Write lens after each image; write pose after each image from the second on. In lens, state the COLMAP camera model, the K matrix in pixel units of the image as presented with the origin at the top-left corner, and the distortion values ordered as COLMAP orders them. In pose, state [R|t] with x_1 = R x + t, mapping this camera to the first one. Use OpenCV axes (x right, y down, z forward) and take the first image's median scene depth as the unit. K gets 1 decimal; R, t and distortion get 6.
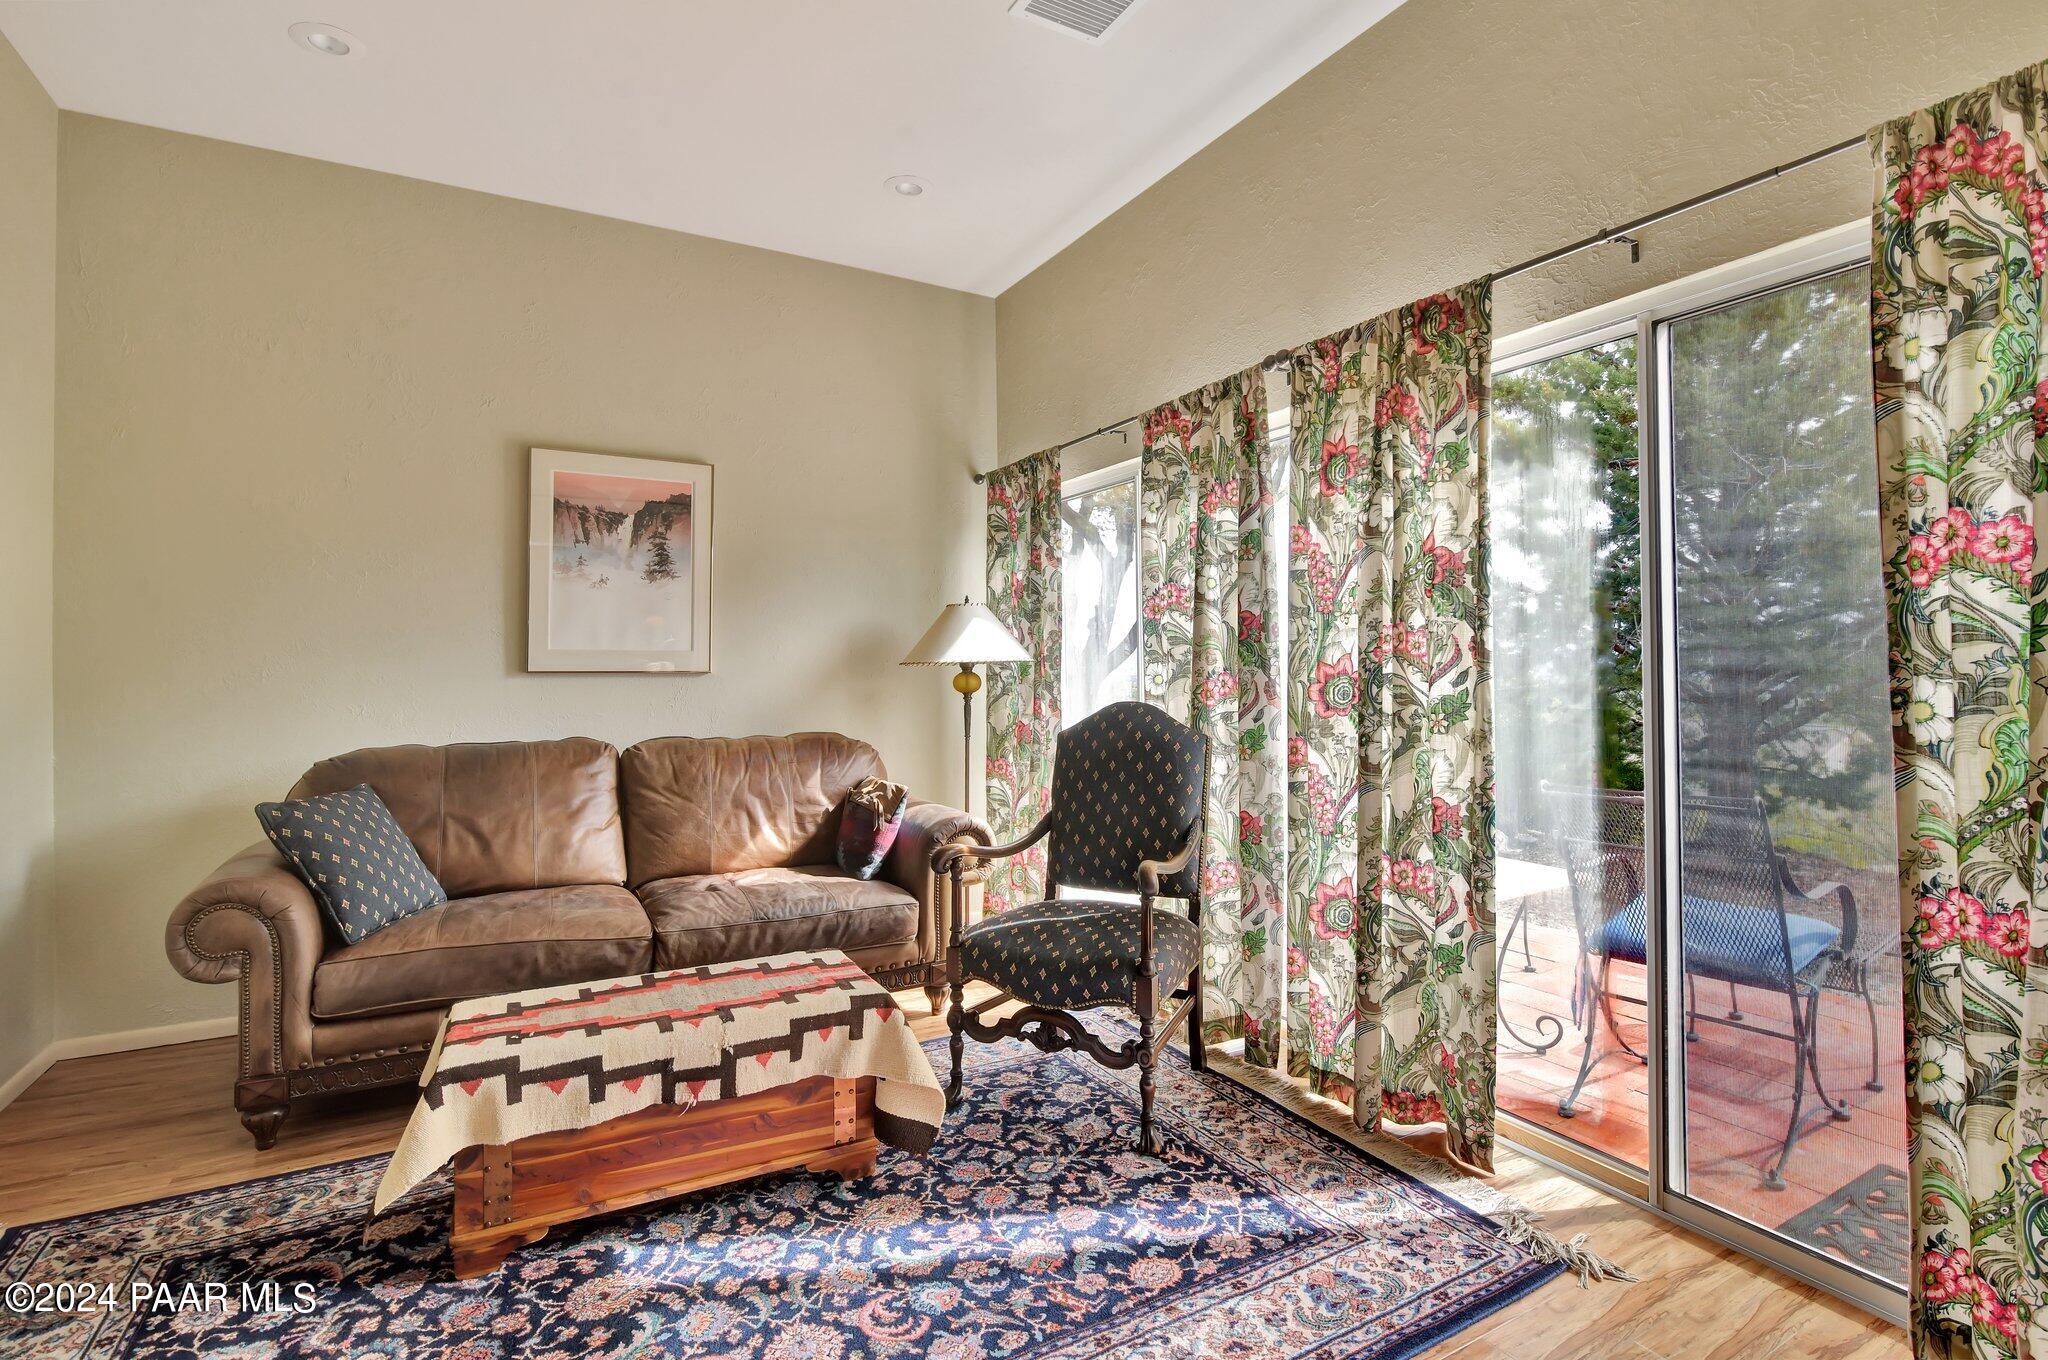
lens RADIAL K [[957.7, 0, 1032.5], [0, 957.7, 669.4], [0, 0, 1]] dist [-0.011602, 0.000226]
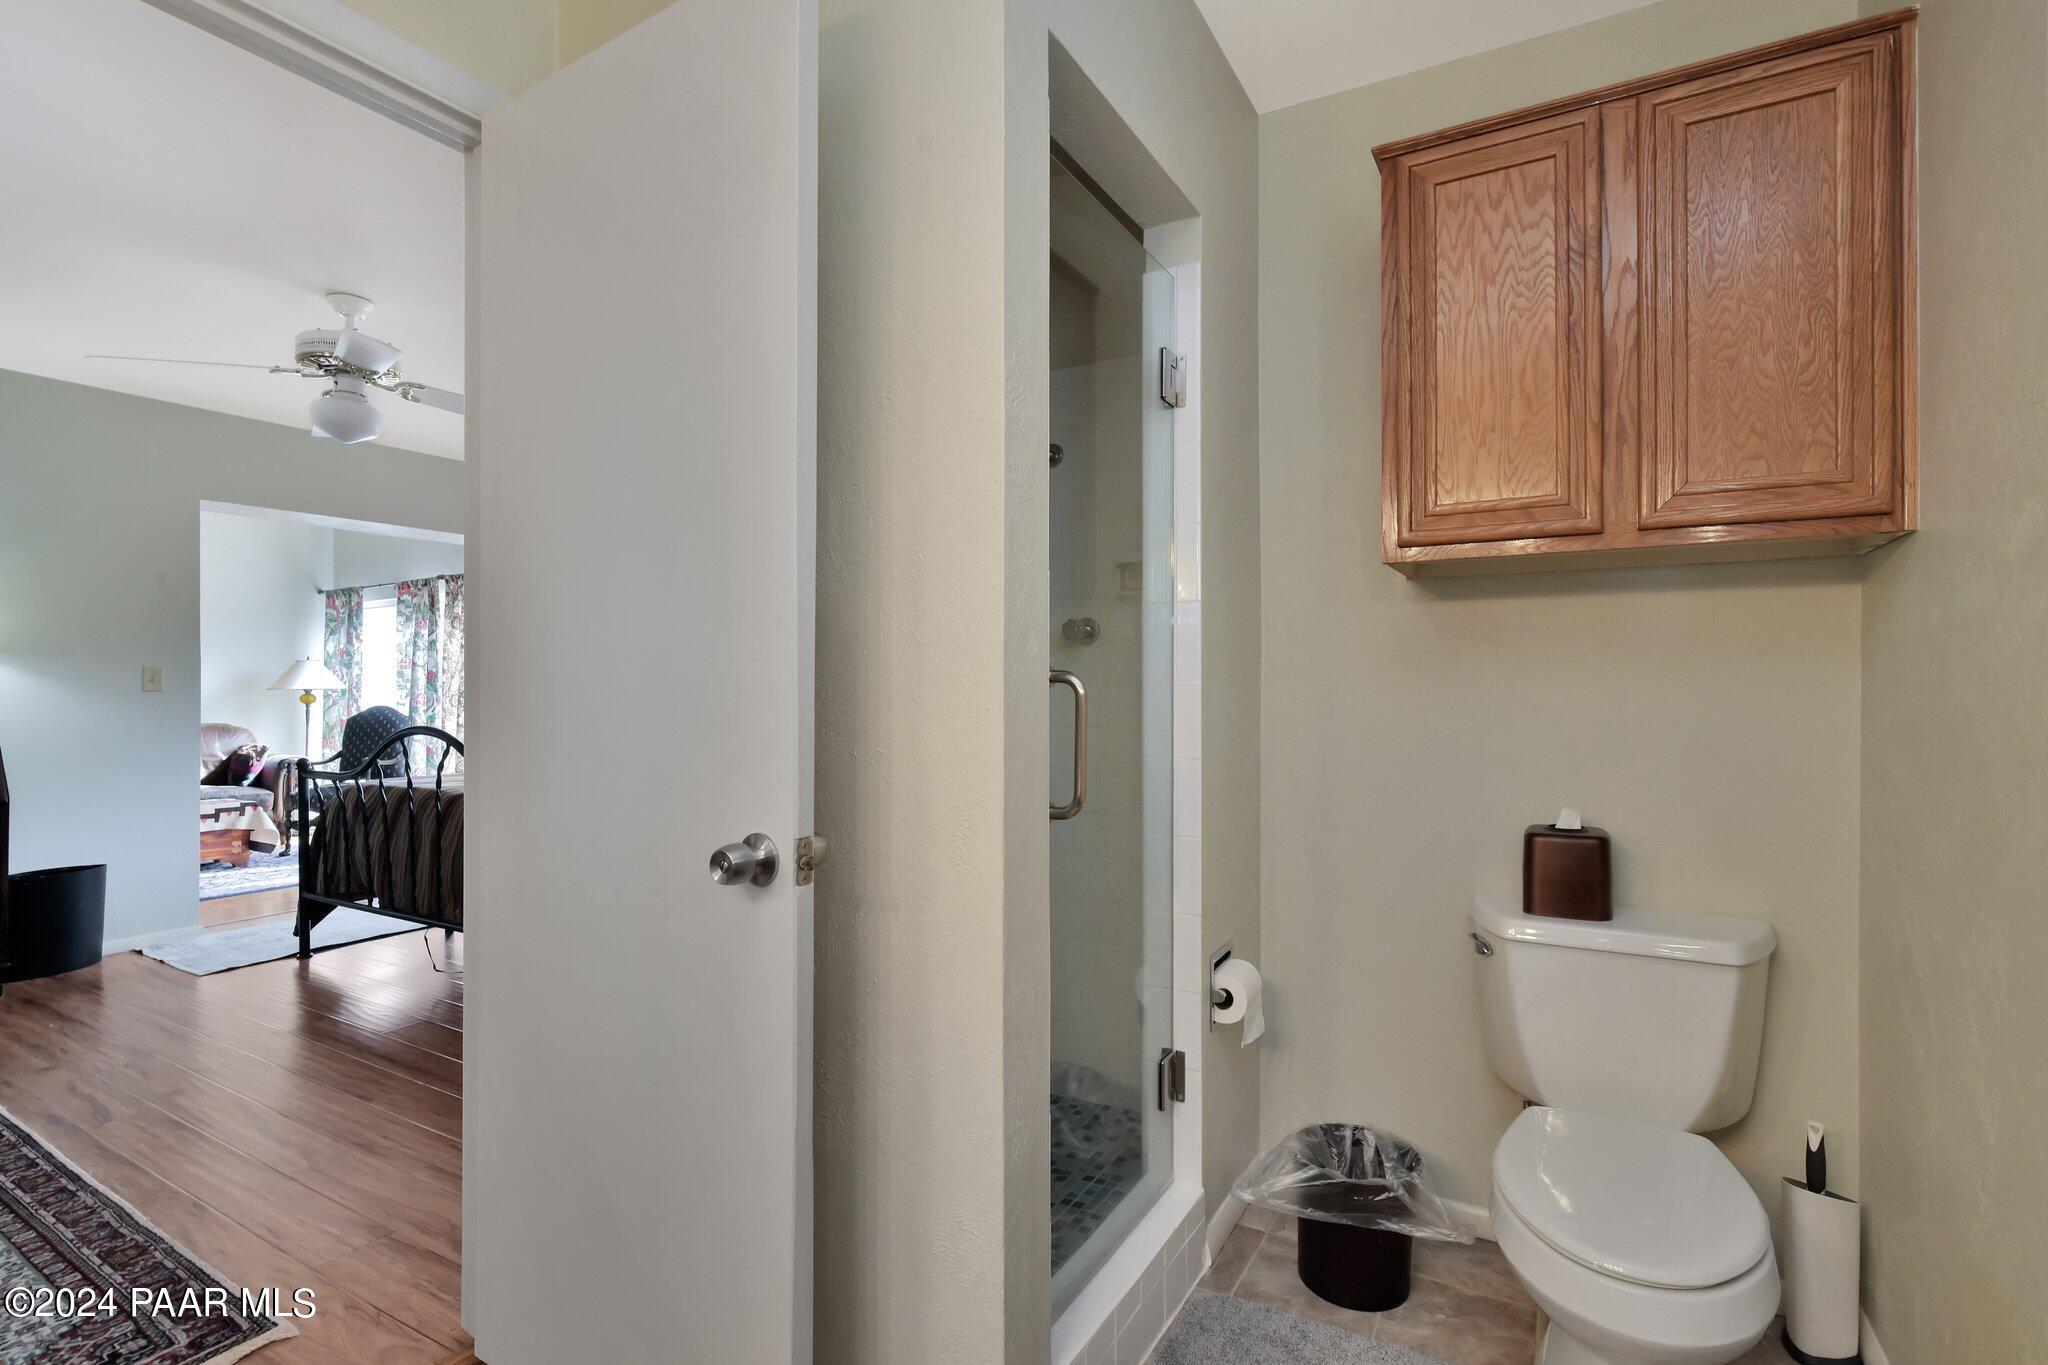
lens RADIAL K [[957.7, 0, 1032.5], [0, 957.7, 671.9], [0, 0, 1]] dist [-0.011602, 0.000226]
pose [[0.864109, 0.007604, 0.503247, 0.308516], [0.002594, 0.999805, -0.019560, -0.000522], [-0.503297, 0.018207, 0.863921, -1.919675]]
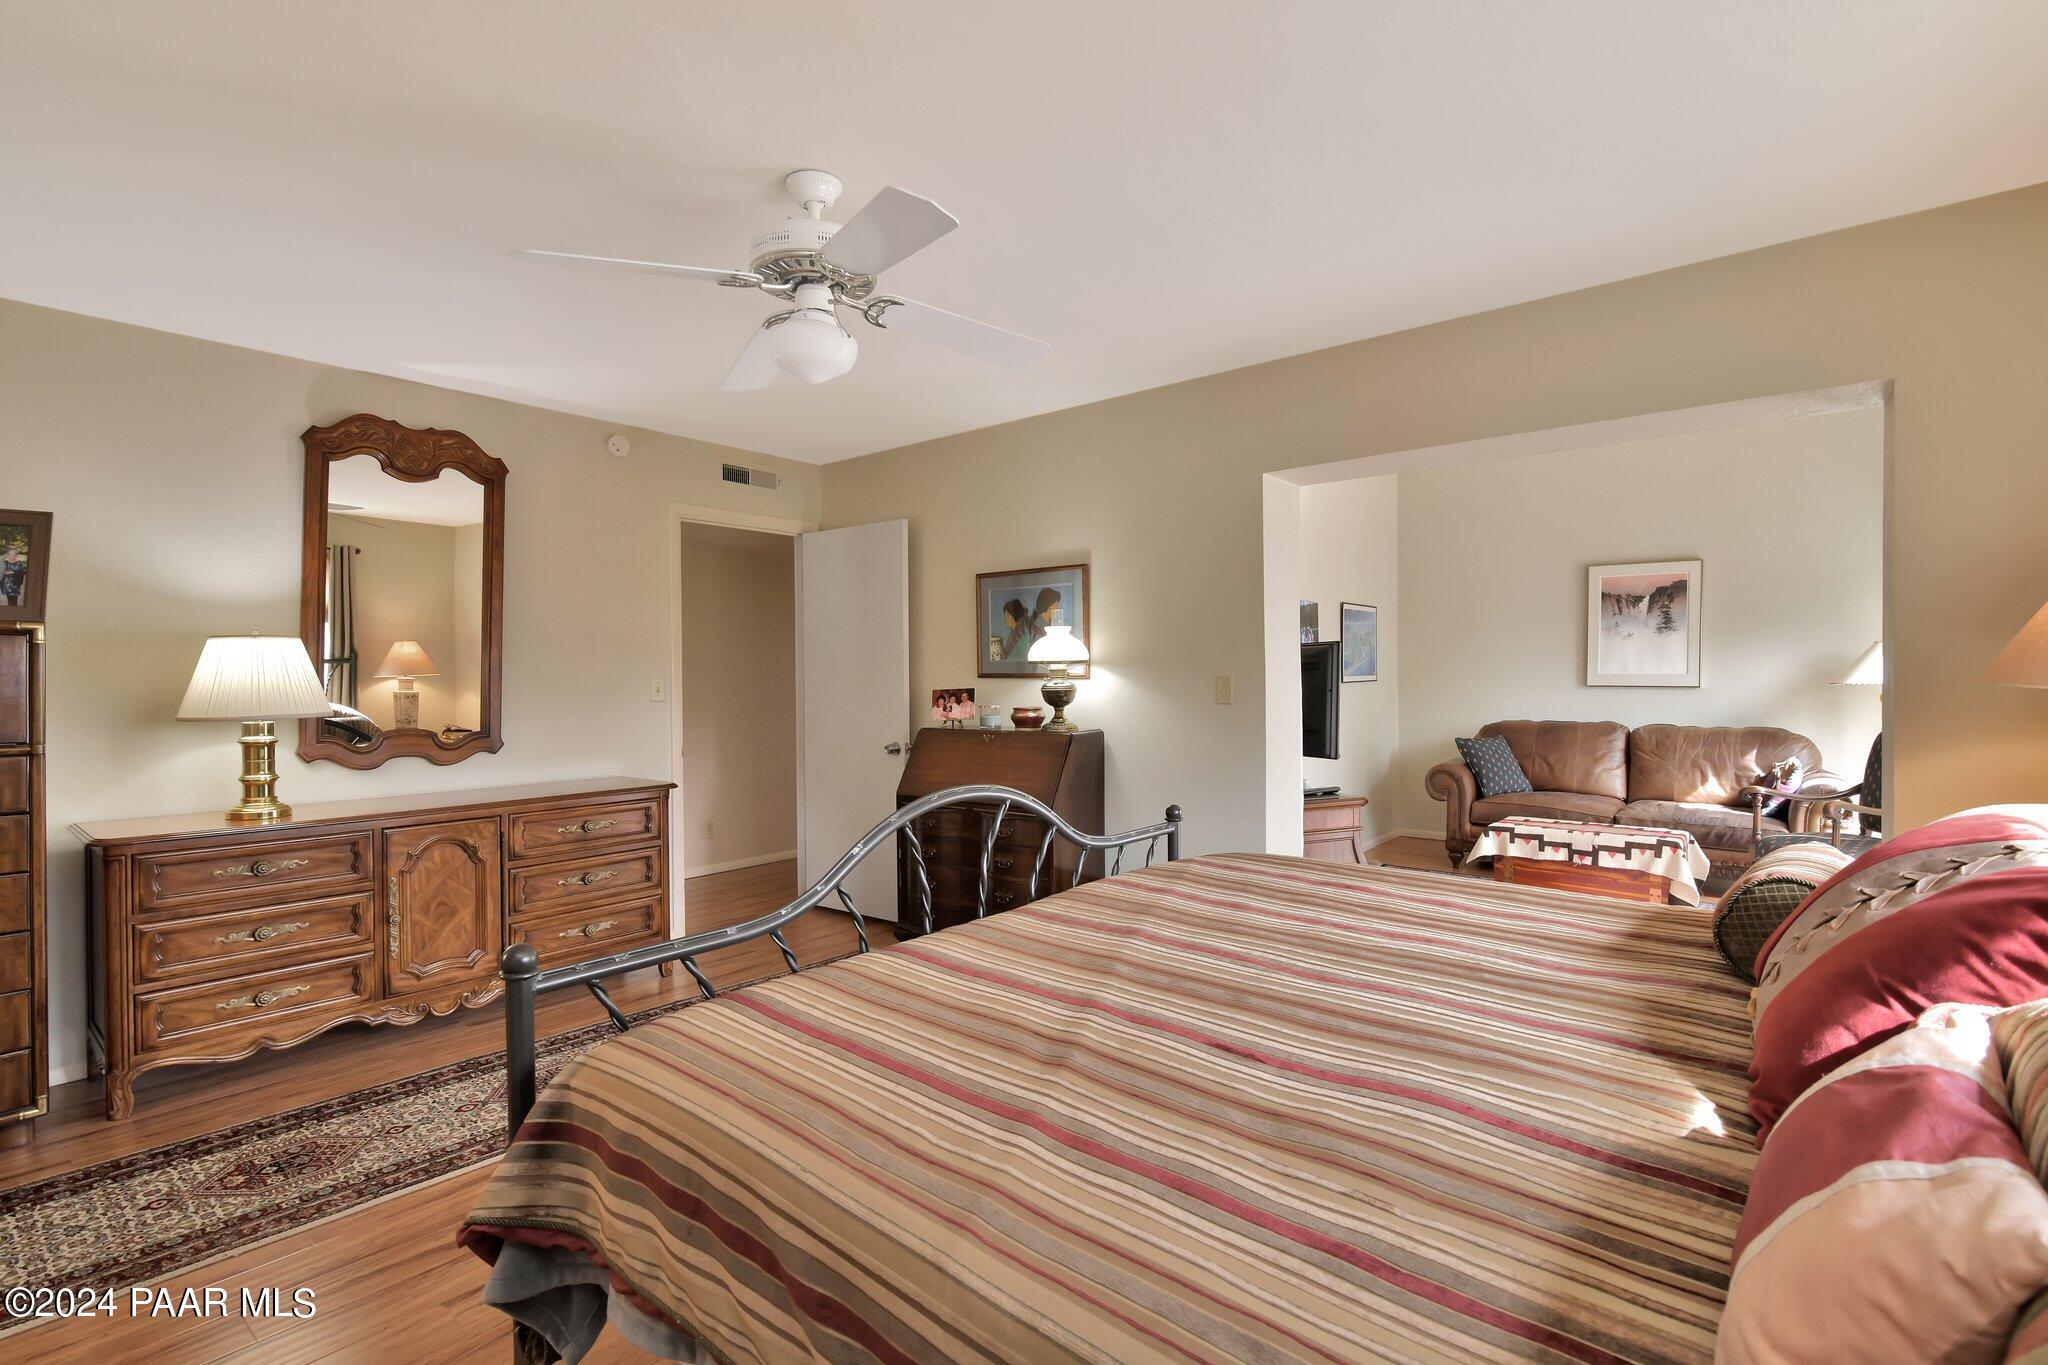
lens RADIAL K [[957.7, 0, 1032.5], [0, 957.7, 671.9], [0, 0, 1]] dist [-0.011602, 0.000226]
pose [[0.368172, 0.004506, -0.929747, 0.904286], [0.001293, 0.999985, 0.005358, -0.039550], [0.929757, -0.003175, 0.368160, -0.788234]]
